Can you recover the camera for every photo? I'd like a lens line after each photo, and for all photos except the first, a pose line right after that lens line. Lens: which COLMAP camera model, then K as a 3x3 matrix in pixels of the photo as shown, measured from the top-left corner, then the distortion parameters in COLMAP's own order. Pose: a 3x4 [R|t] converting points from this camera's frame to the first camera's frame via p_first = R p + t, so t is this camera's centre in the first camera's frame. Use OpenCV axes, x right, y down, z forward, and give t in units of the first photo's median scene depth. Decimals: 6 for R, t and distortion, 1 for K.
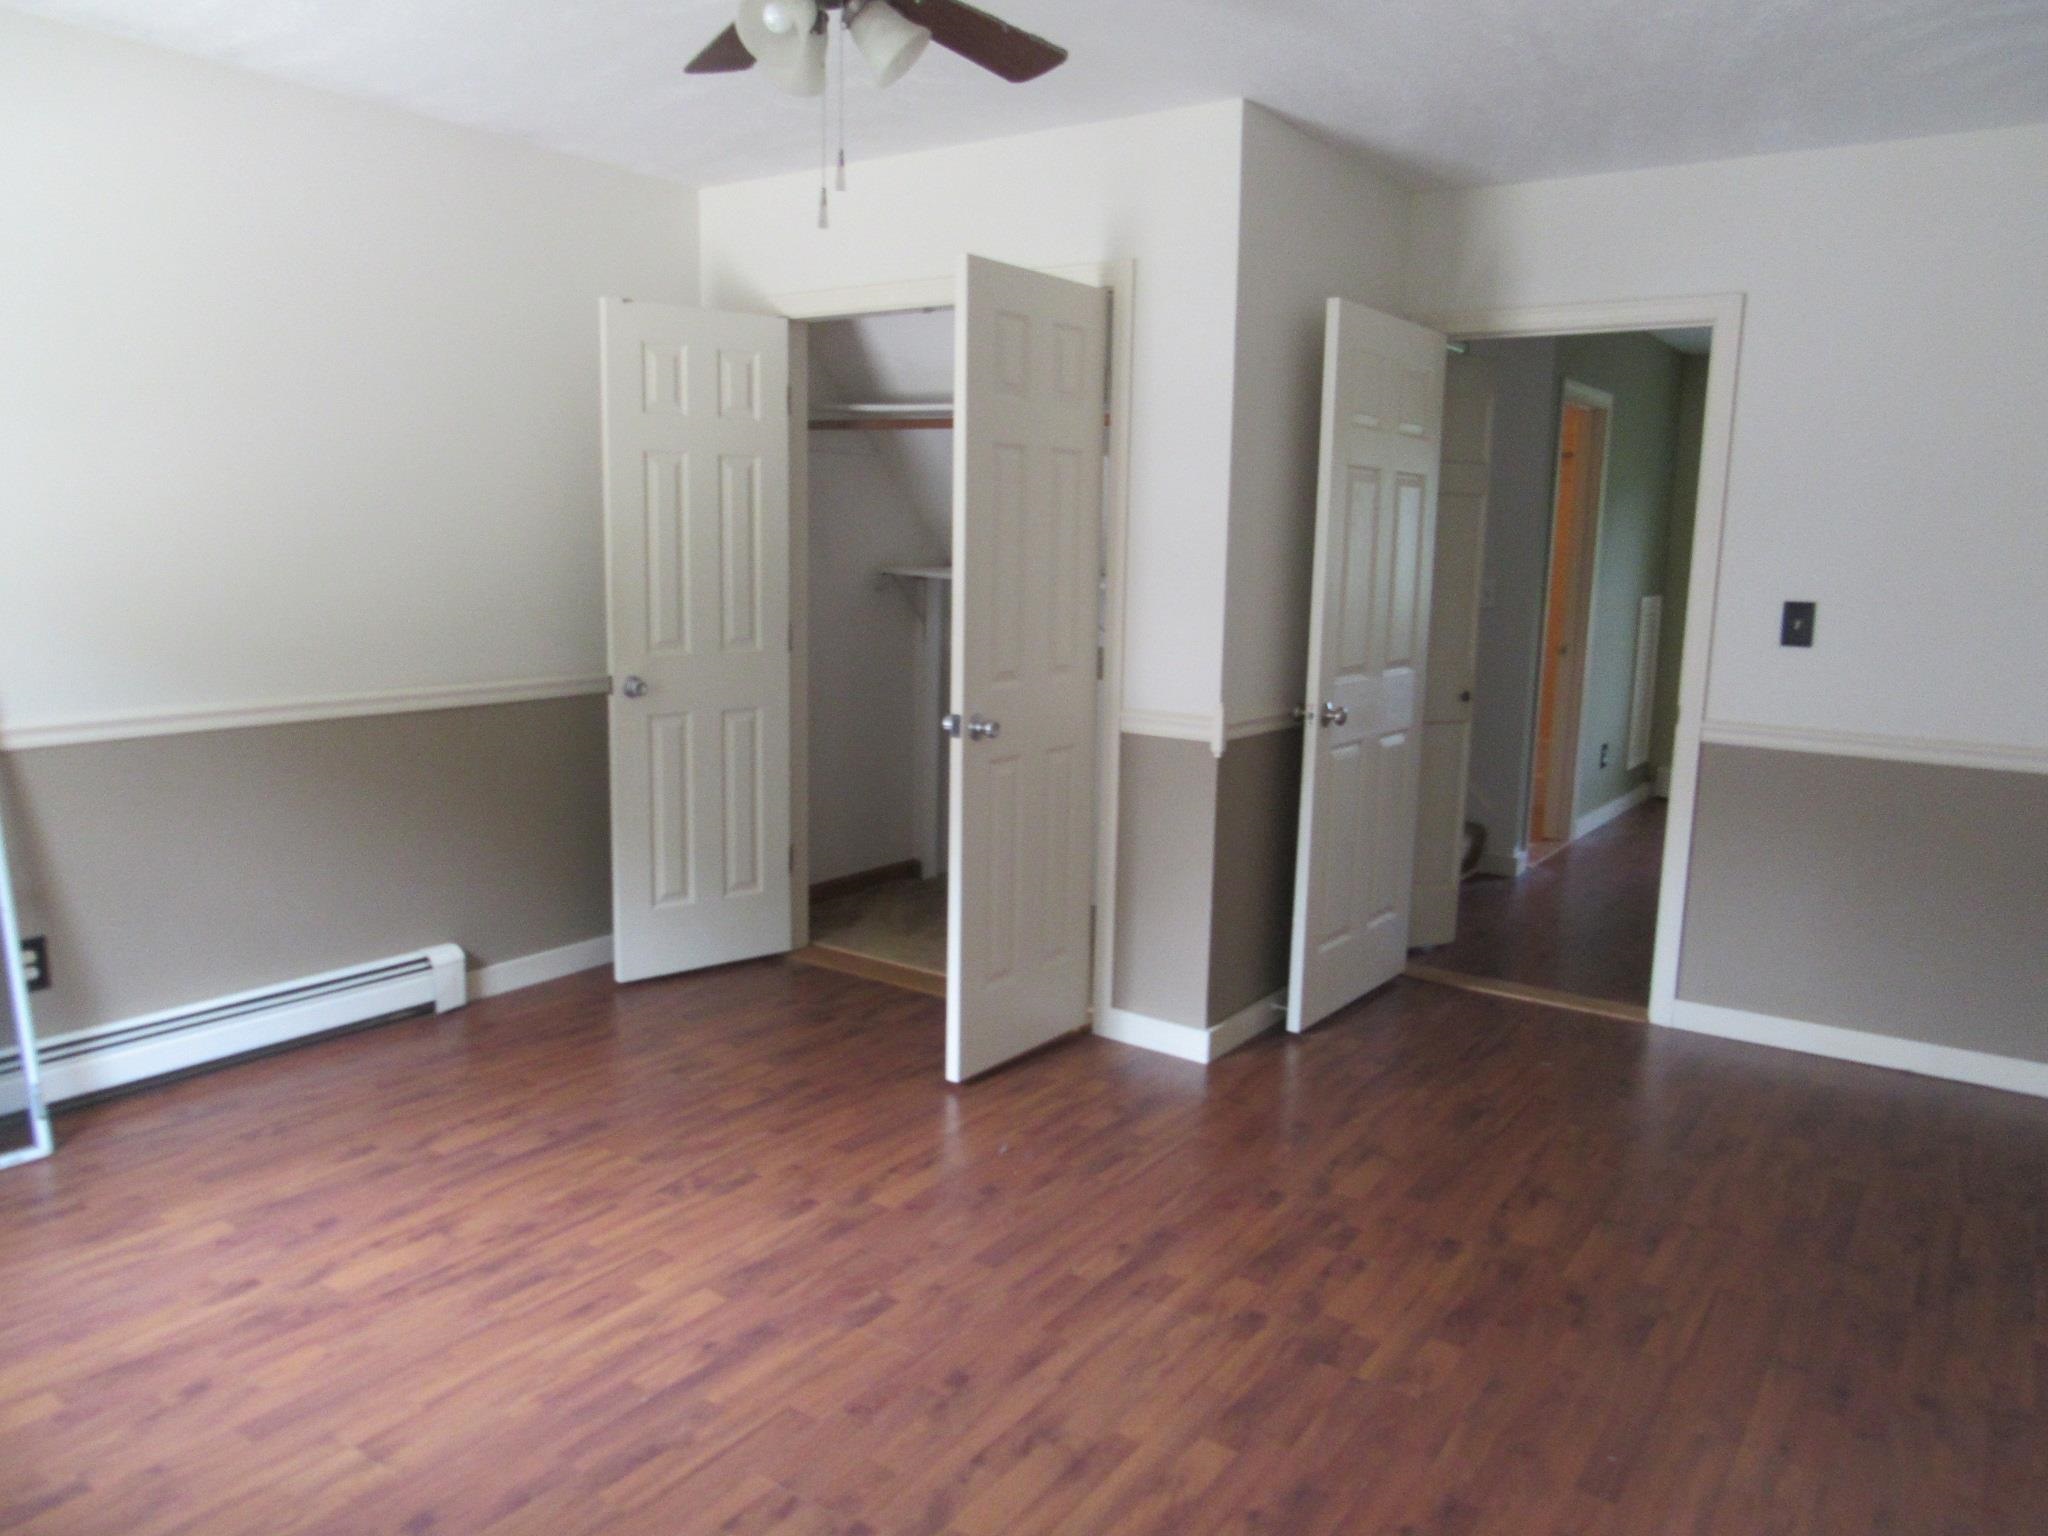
lens RADIAL K [[1467.9, 0, 1015.6], [0, 1467.9, 765.0], [0, 0, 1]] dist [-0.022945, 0.001823]
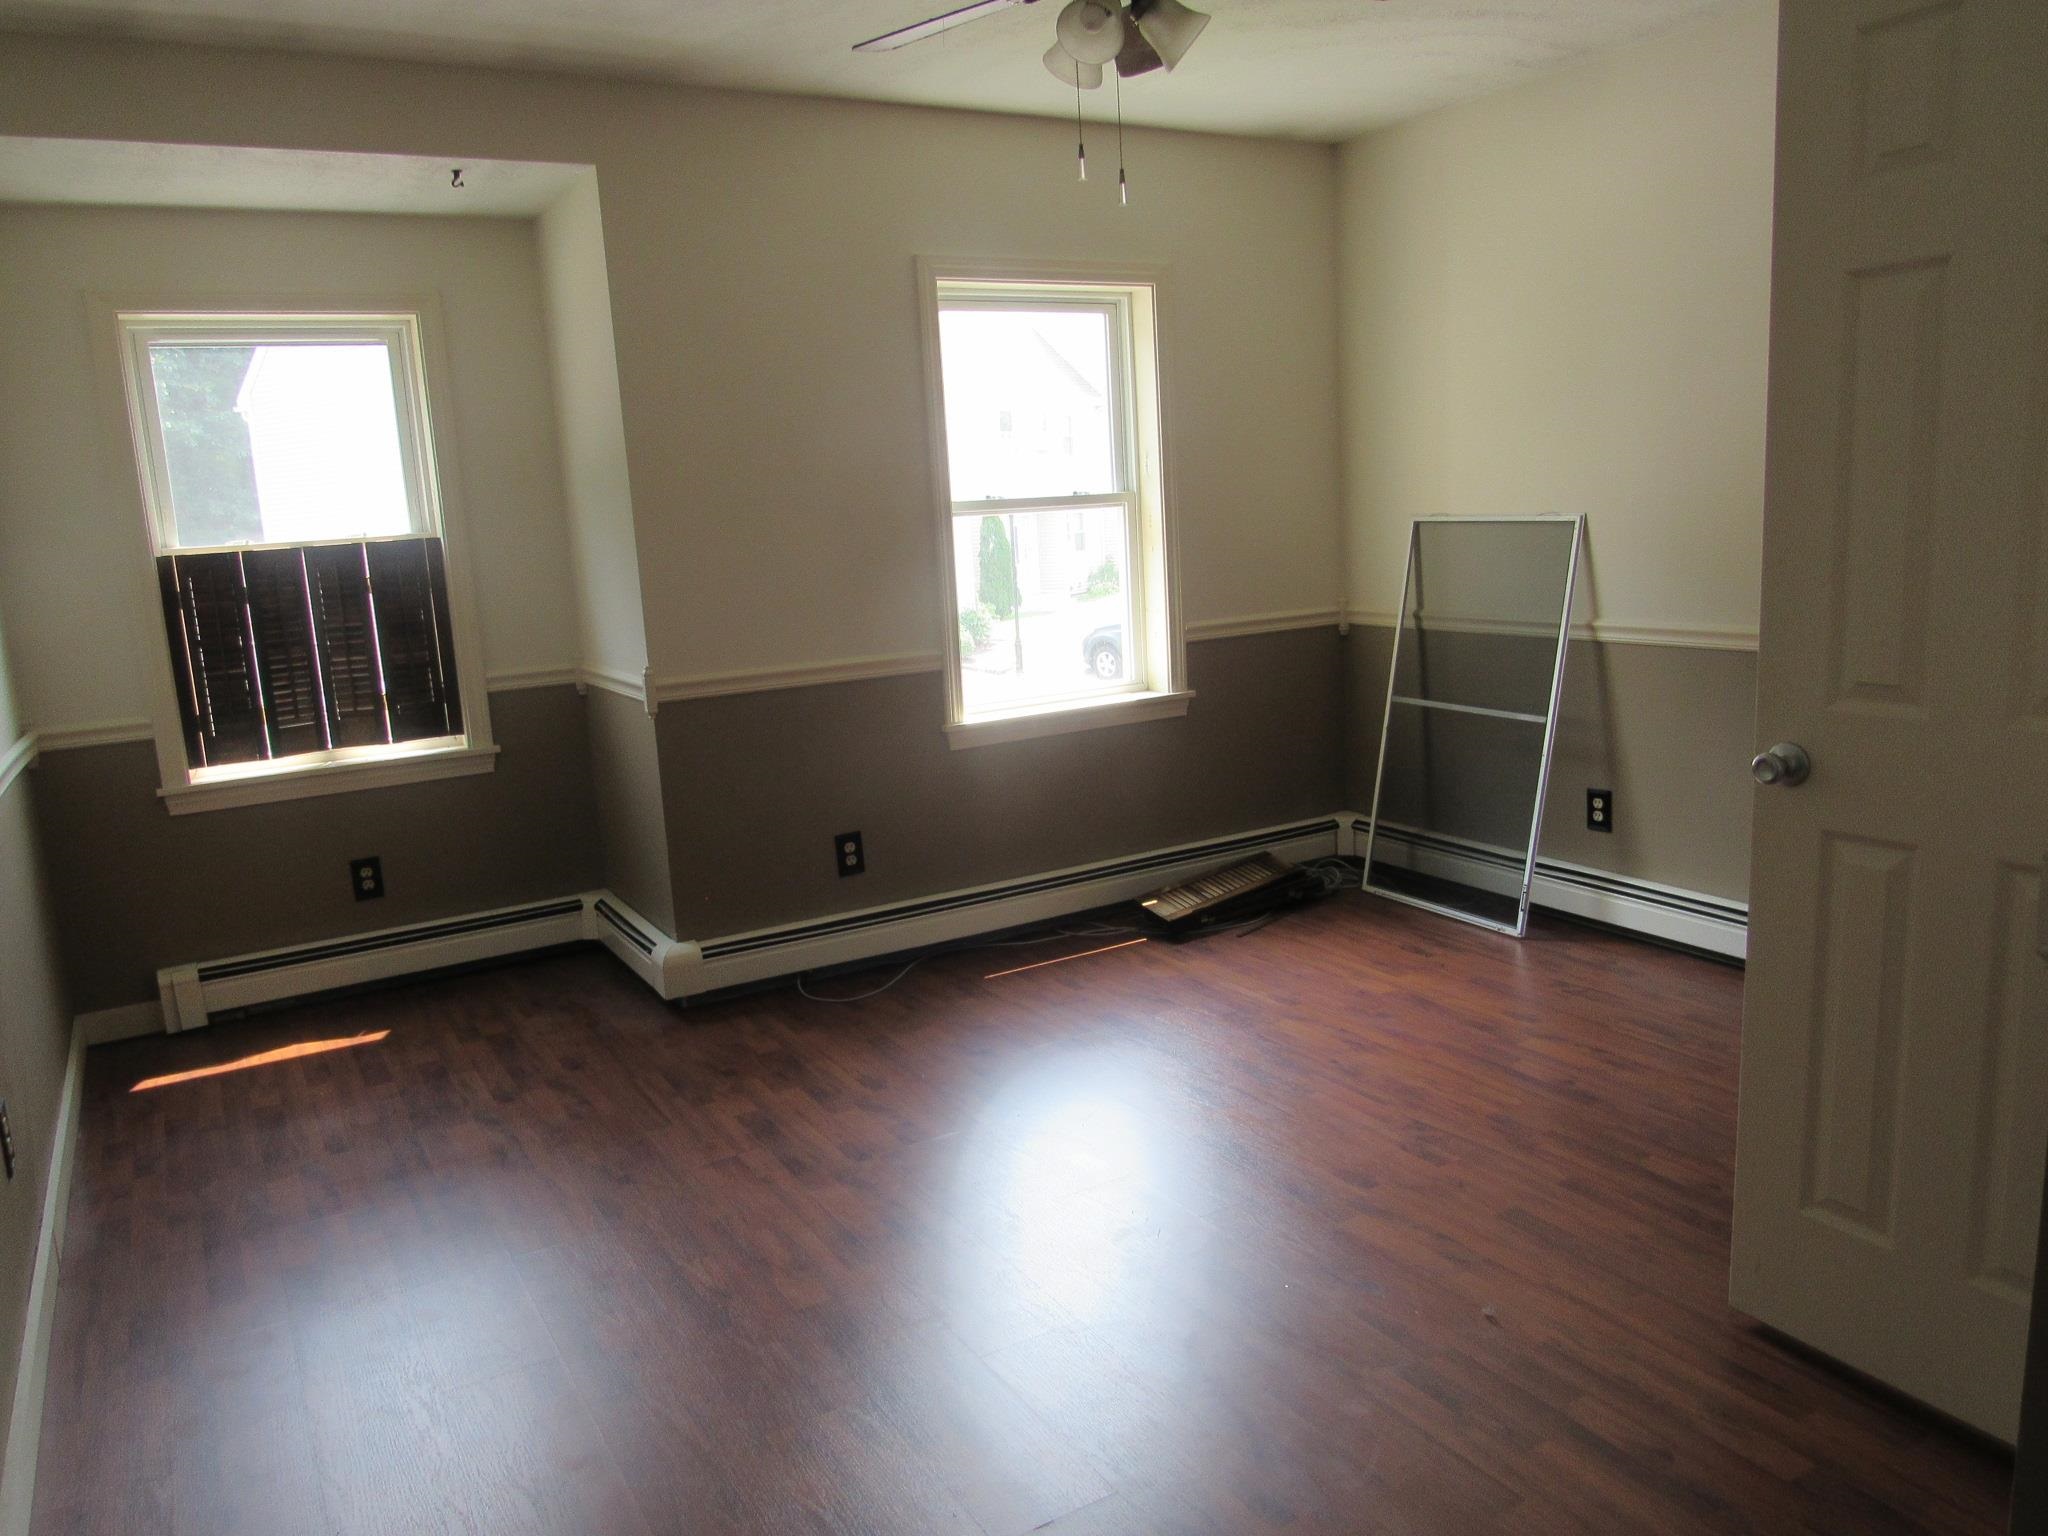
lens RADIAL K [[1467.9, 0, 1015.6], [0, 1467.9, 765.0], [0, 0, 1]] dist [-0.022945, 0.001823]
pose [[-0.397564, 0.166029, -0.902428, 0.722946], [-0.107493, 0.968294, 0.225503, -0.143976], [0.911256, 0.186657, -0.367112, 1.042786]]
